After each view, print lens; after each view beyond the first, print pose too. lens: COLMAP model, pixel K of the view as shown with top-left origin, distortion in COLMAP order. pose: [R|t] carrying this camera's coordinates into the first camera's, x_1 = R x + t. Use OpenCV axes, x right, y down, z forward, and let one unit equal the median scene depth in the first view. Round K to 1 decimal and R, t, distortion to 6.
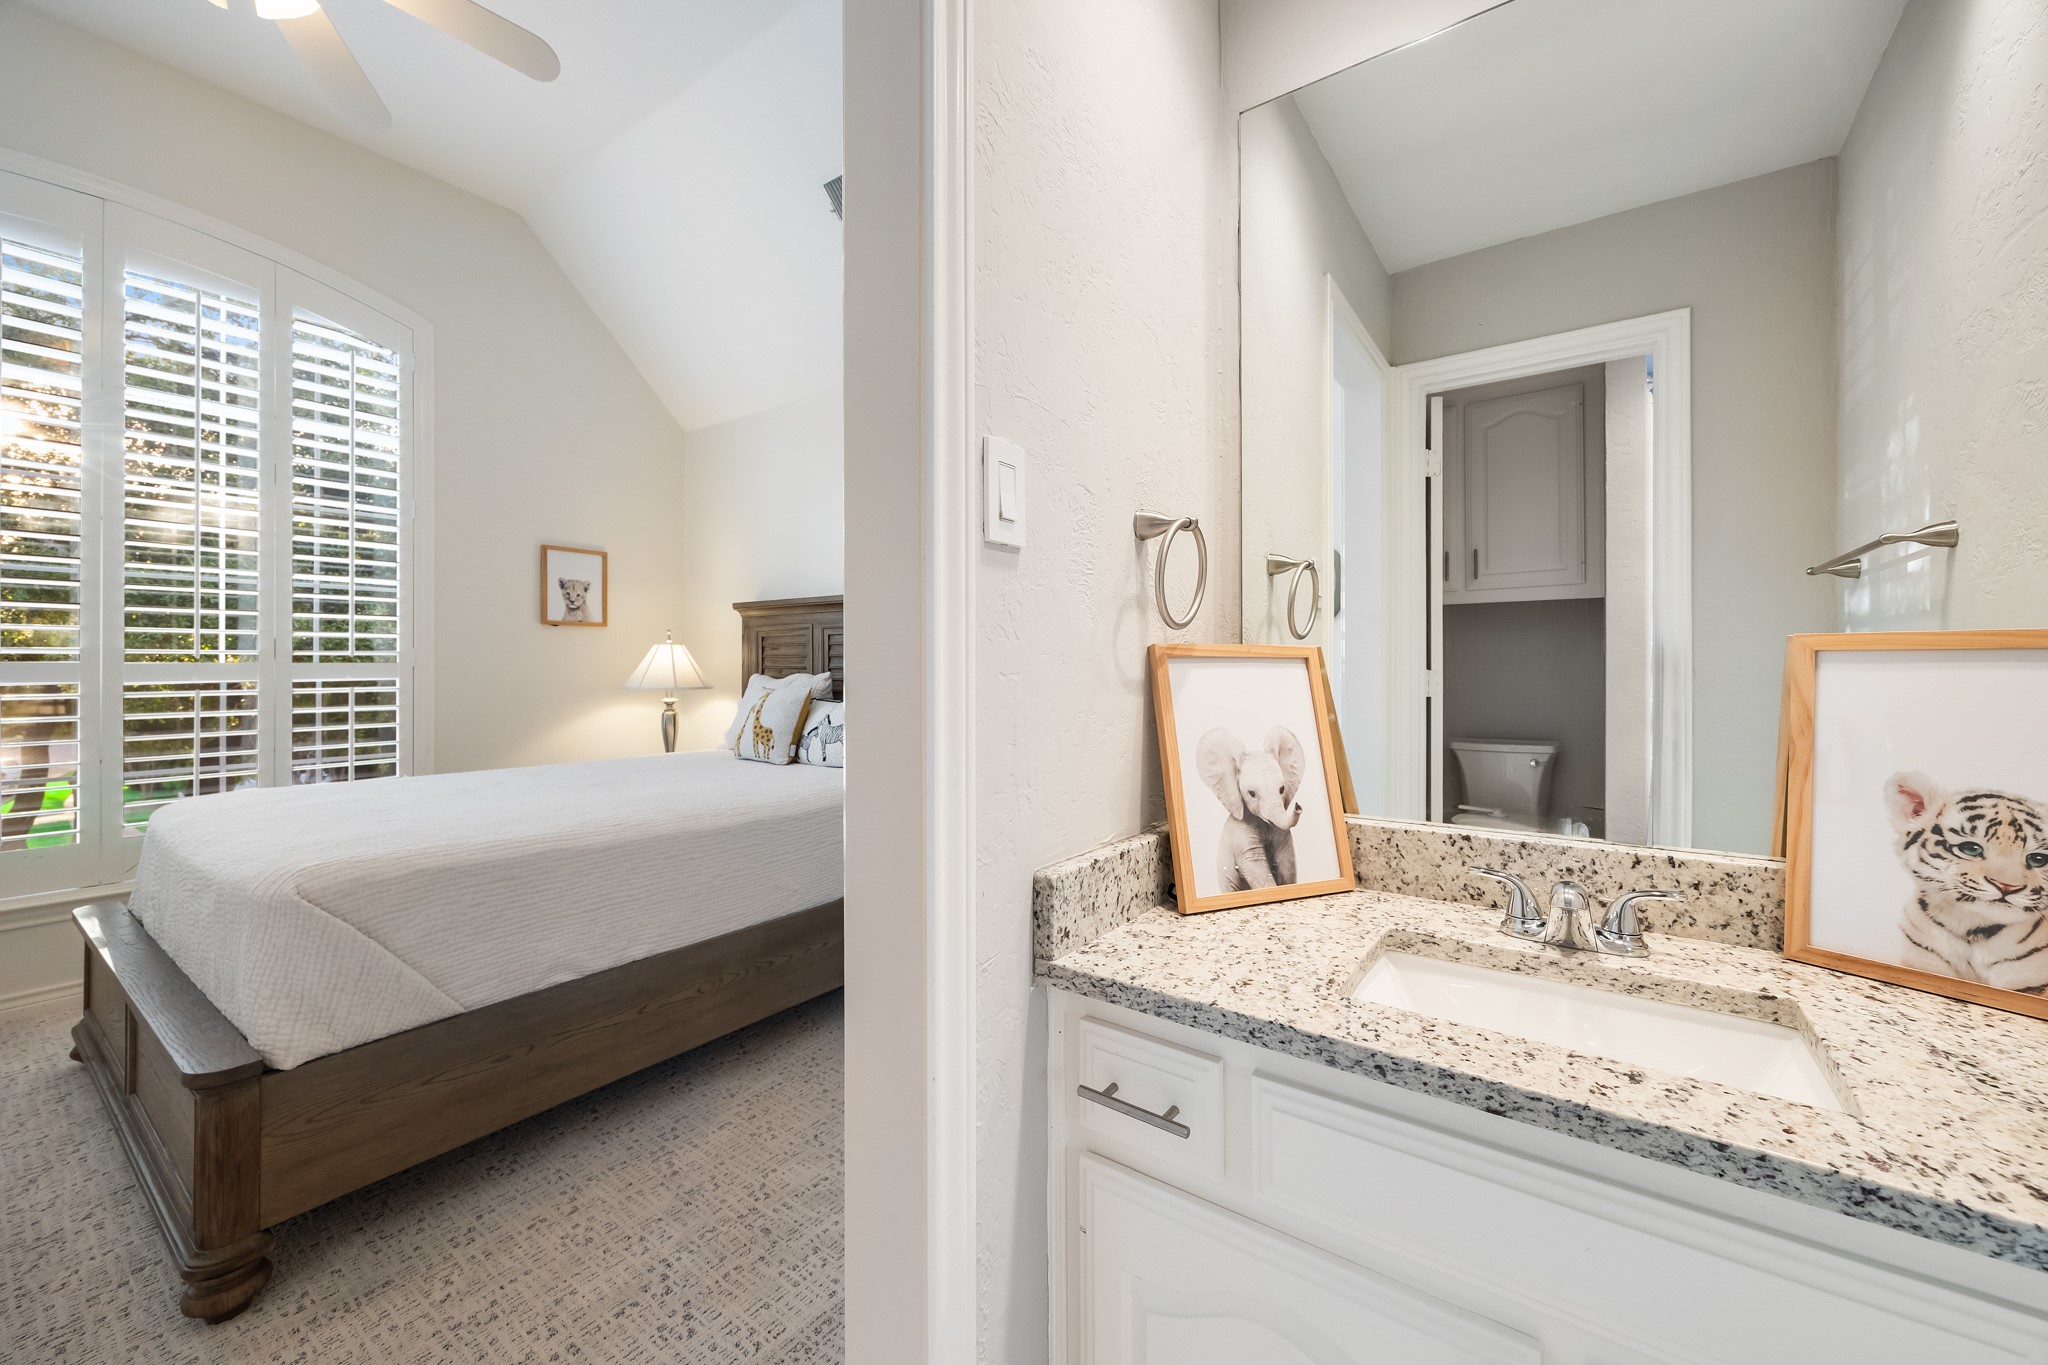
lens RADIAL K [[797.0, 0, 1010.3], [0, 797.0, 650.3], [0, 0, 1]] dist [0.008765, -0.000984]
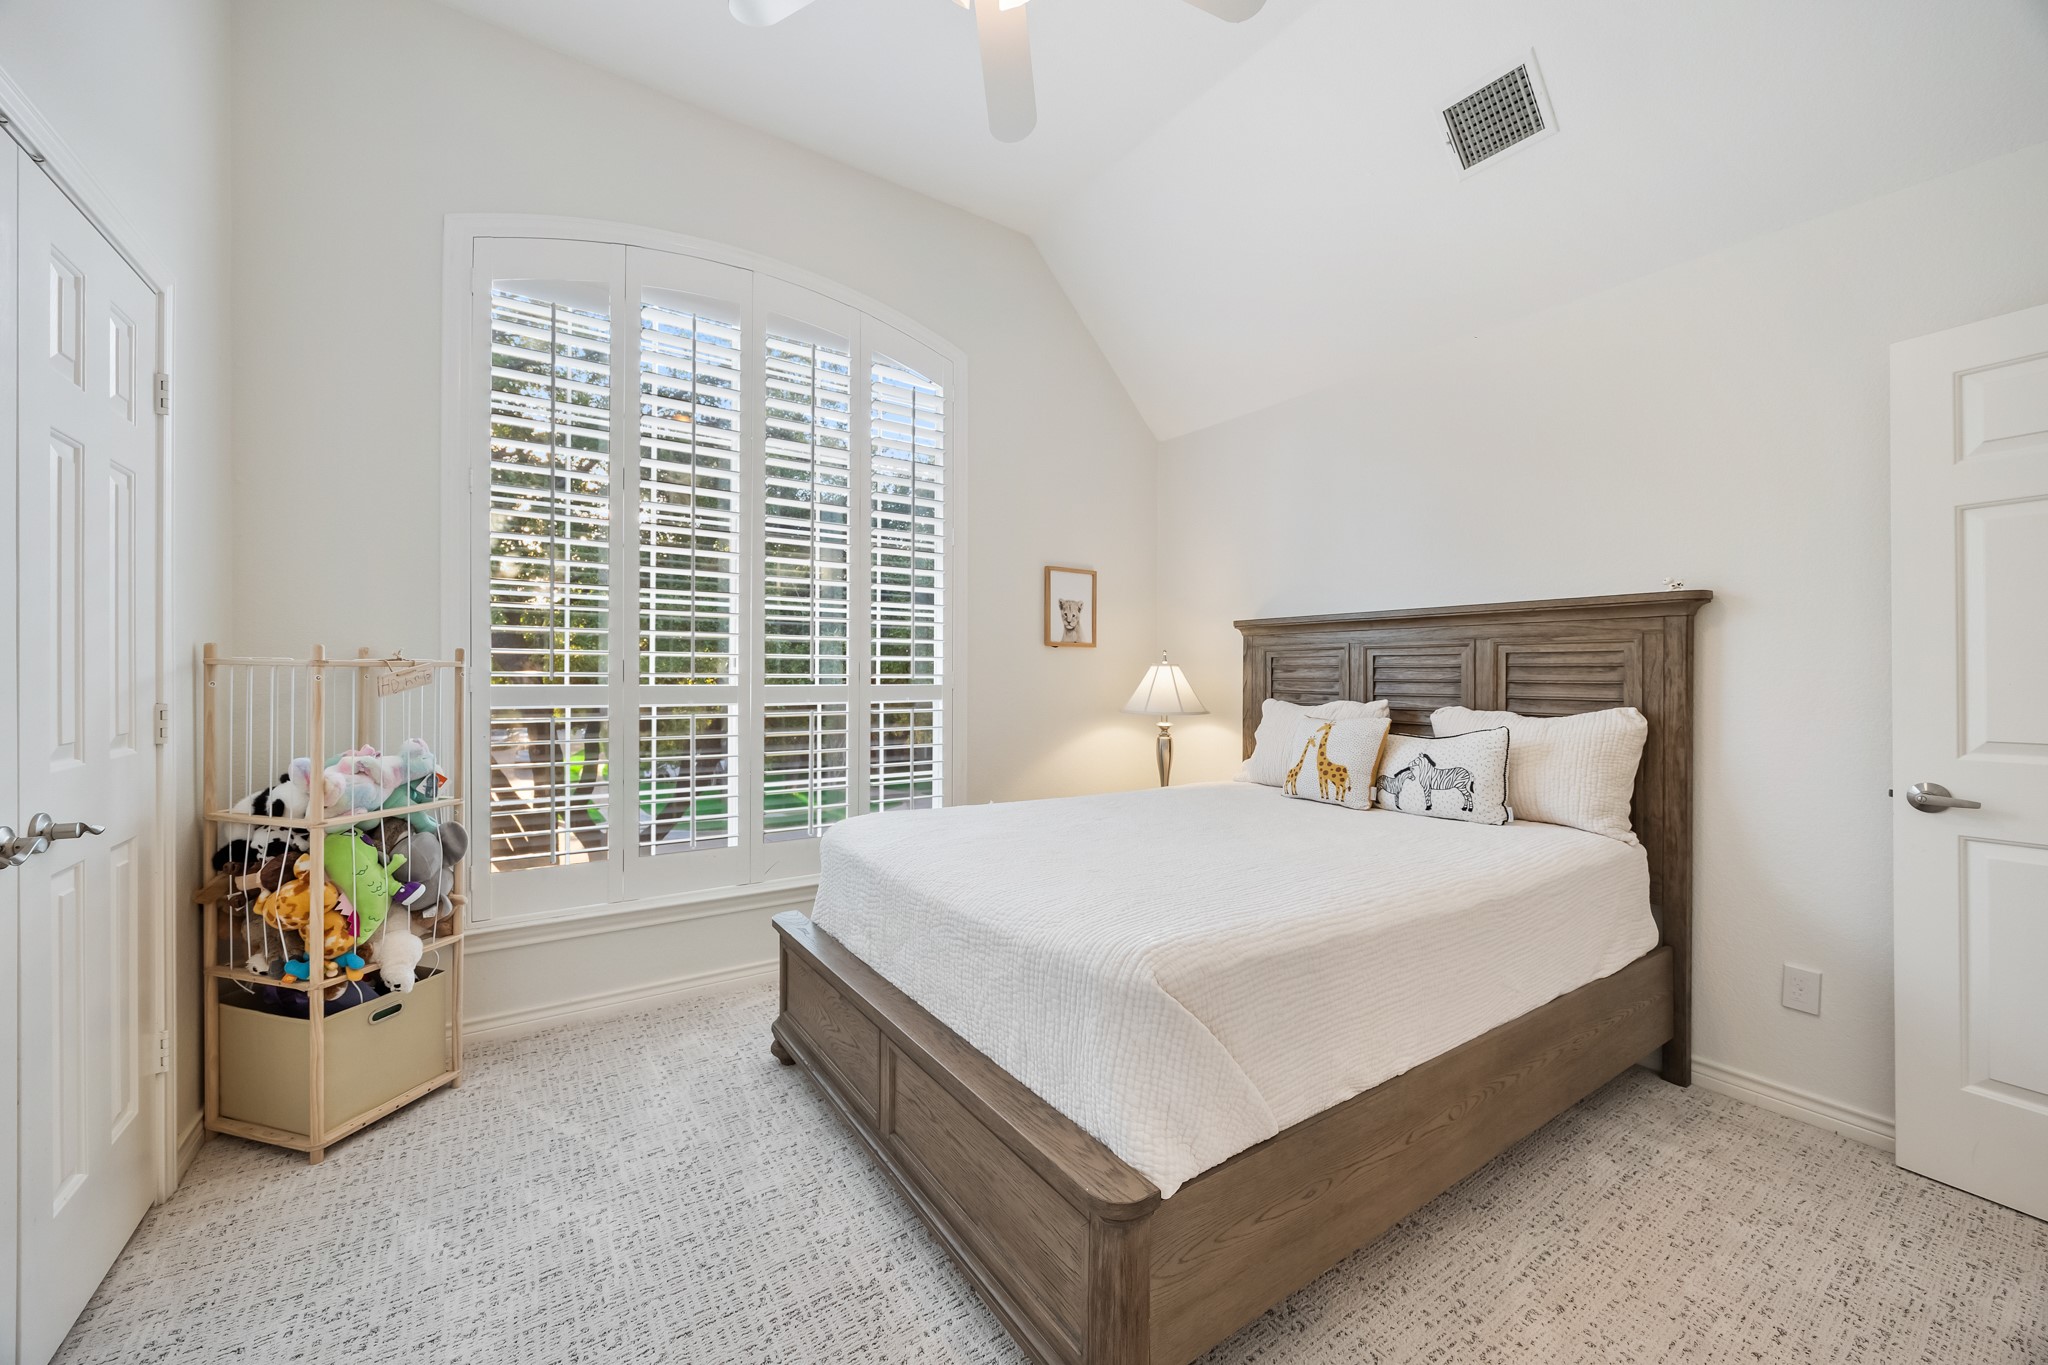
lens RADIAL K [[797.0, 0, 1038.9], [0, 797.0, 665.6], [0, 0, 1]] dist [0.008765, -0.000984]
pose [[0.940775, 0.000833, -0.339032, -0.318096], [0.000591, 0.999991, 0.004097, -0.014700], [0.339032, -0.004055, 0.940766, 0.075772]]
